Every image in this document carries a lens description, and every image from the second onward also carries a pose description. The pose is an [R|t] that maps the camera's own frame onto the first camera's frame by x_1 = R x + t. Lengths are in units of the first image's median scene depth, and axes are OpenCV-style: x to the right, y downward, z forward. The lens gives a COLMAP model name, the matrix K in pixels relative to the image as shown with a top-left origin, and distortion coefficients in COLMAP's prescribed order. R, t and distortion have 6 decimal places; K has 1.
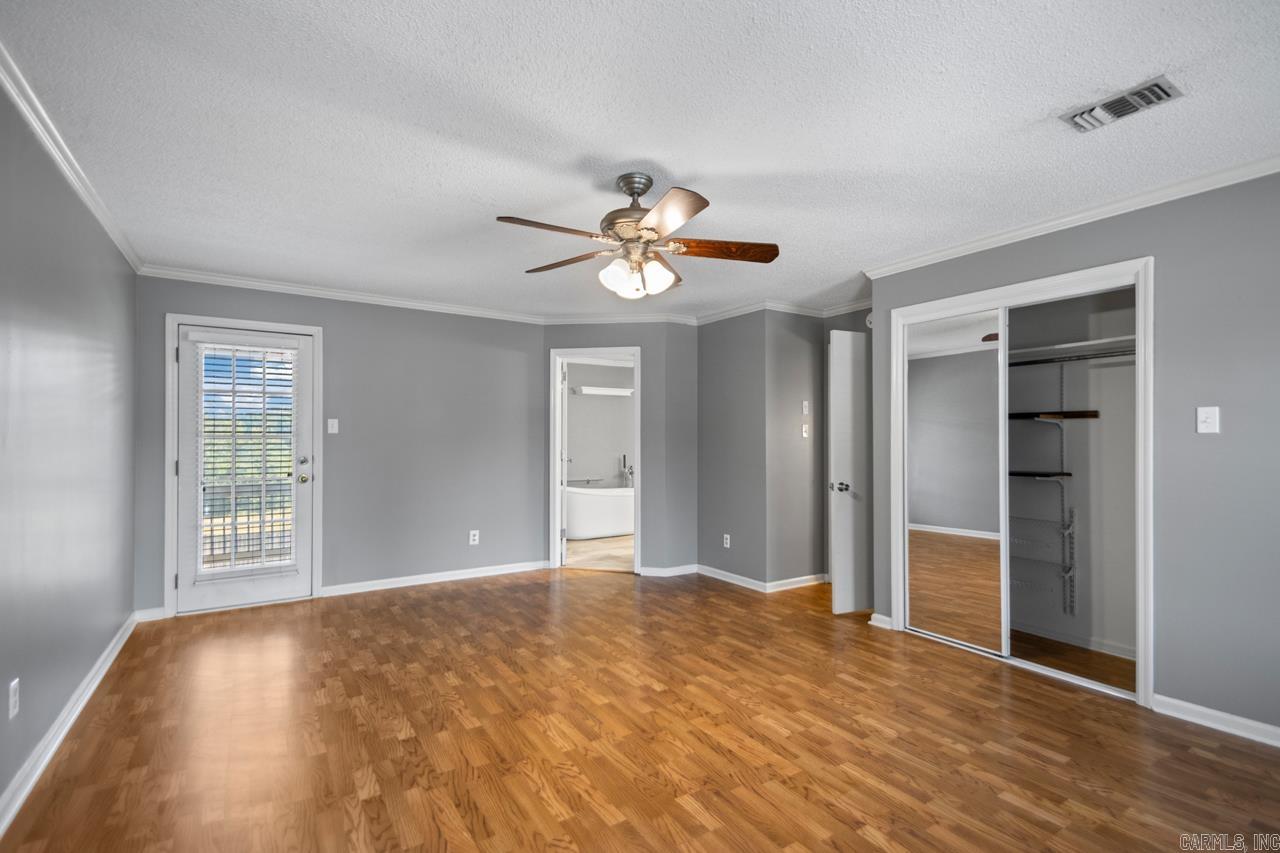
lens RADIAL K [[590.2, 0, 646.2], [0, 590.2, 434.3], [0, 0, 1]] dist [0.030751, -0.015464]
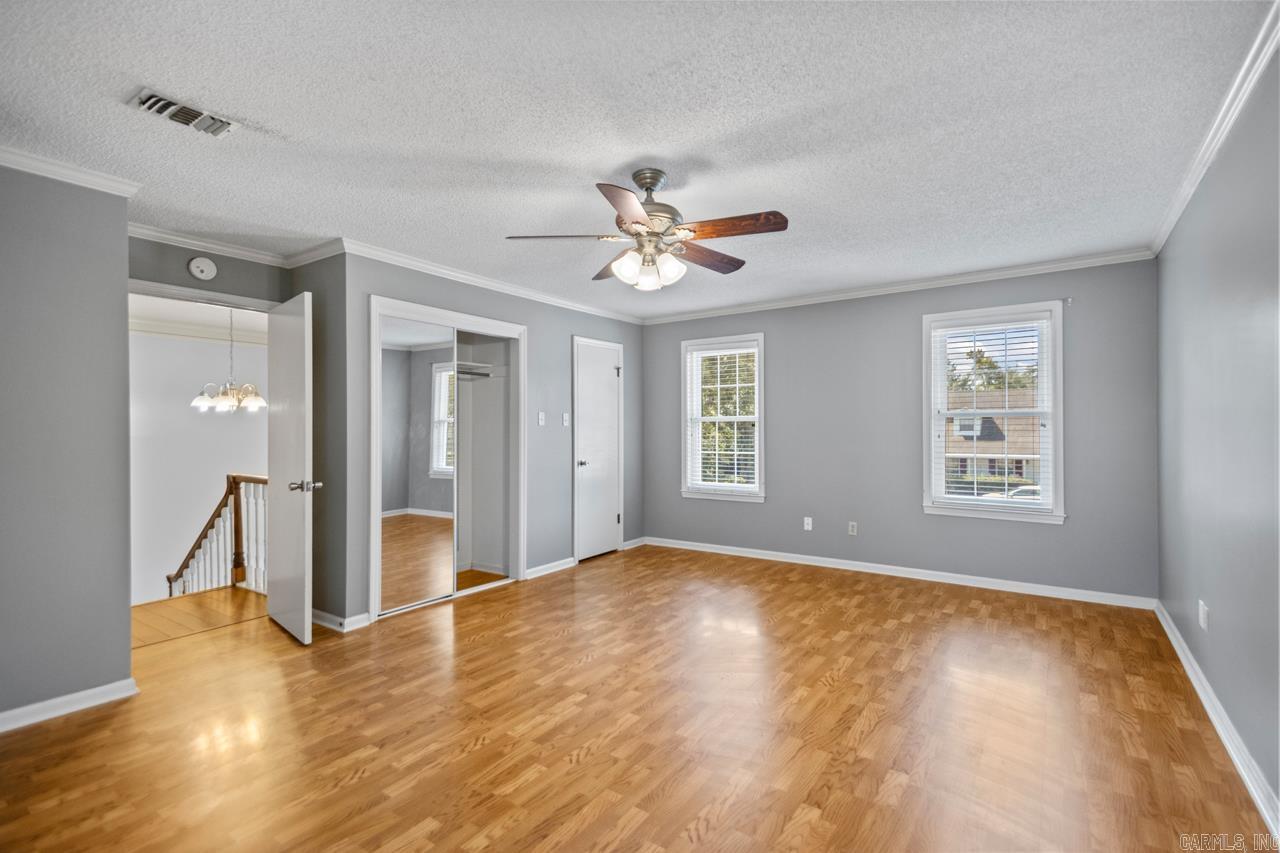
lens RADIAL K [[590.2, 0, 648.1], [0, 590.2, 426.5], [0, 0, 1]] dist [0.030751, -0.015464]
pose [[-0.381247, 0.004844, 0.924461, -0.894077], [-0.006312, 0.999949, -0.007843, 0.013495], [-0.924452, -0.008825, -0.381197, 1.284491]]
